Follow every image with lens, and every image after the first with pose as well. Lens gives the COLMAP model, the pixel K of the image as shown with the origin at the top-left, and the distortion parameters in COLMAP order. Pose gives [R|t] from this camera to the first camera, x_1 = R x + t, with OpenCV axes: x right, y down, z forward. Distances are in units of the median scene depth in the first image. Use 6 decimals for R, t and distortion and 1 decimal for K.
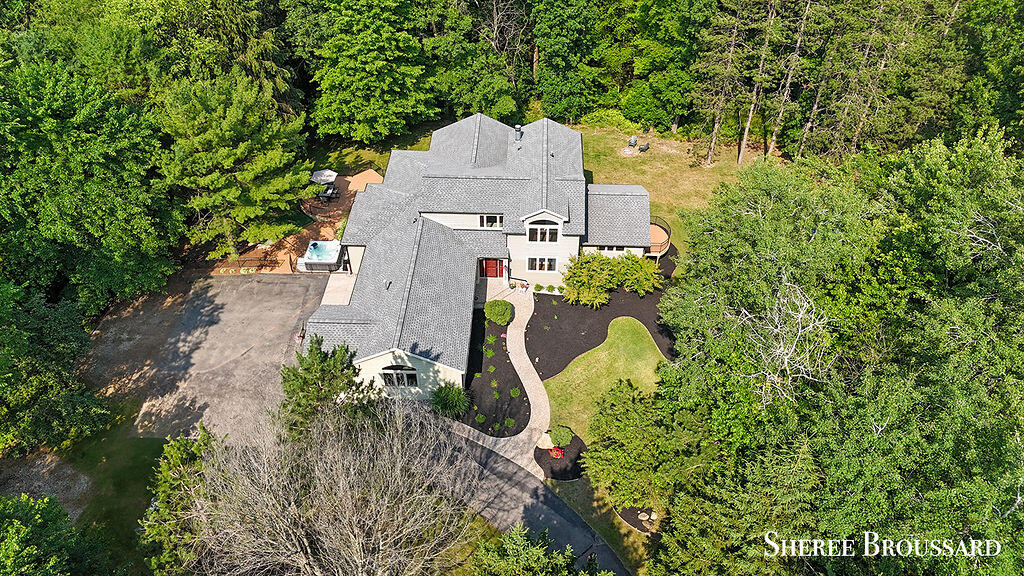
lens RADIAL K [[749.7, 0, 512.0], [0, 749.7, 288.0], [0, 0, 1]] dist [0.001162, 0.000518]
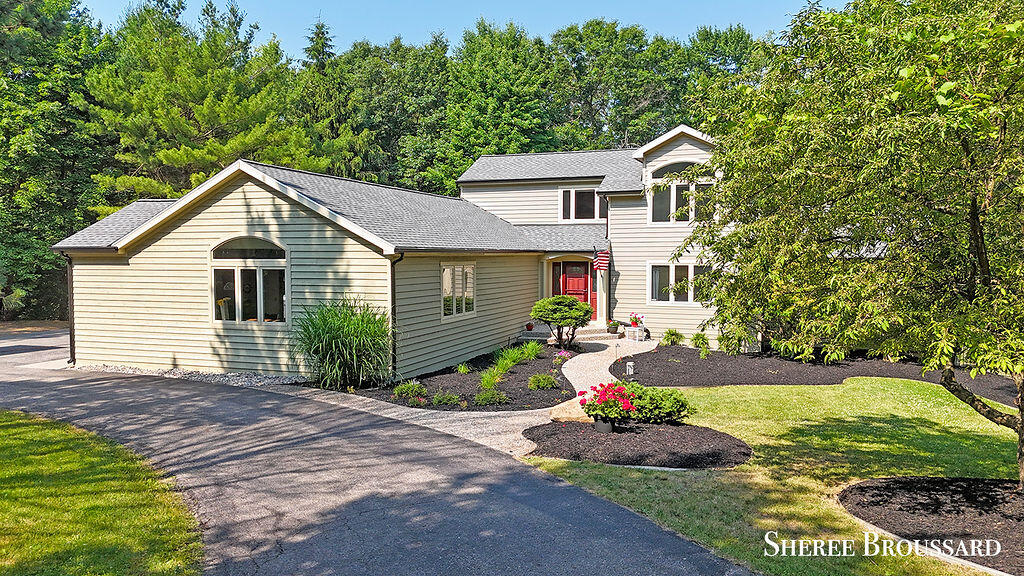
lens RADIAL K [[713.4, 0, 512.0], [0, 713.4, 288.0], [0, 0, 1]] dist [0.000312, 0.000053]
pose [[0.956156, 0.013285, -0.292557, 0.071433], [-0.201504, 0.754750, -0.624298, 0.278067], [0.212514, 0.655878, 0.724336, 0.678822]]
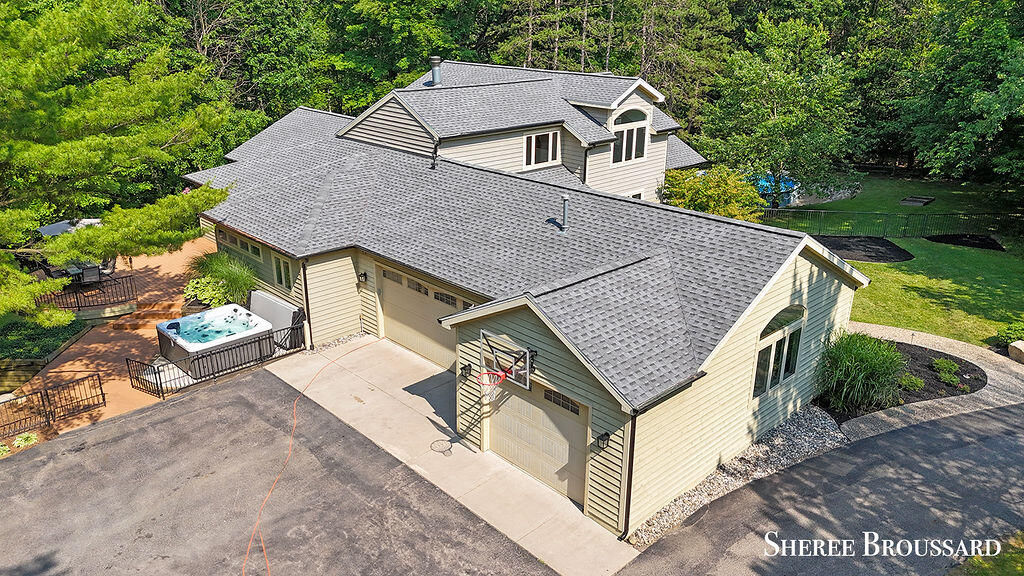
lens RADIAL K [[749.7, 0, 512.0], [0, 749.7, 288.0], [0, 0, 1]] dist [0.001162, 0.000518]
pose [[0.686202, -0.245690, 0.684663, -0.428991], [0.496605, 0.845986, -0.194140, 0.085294], [-0.531517, 0.473227, 0.702528, 0.700739]]
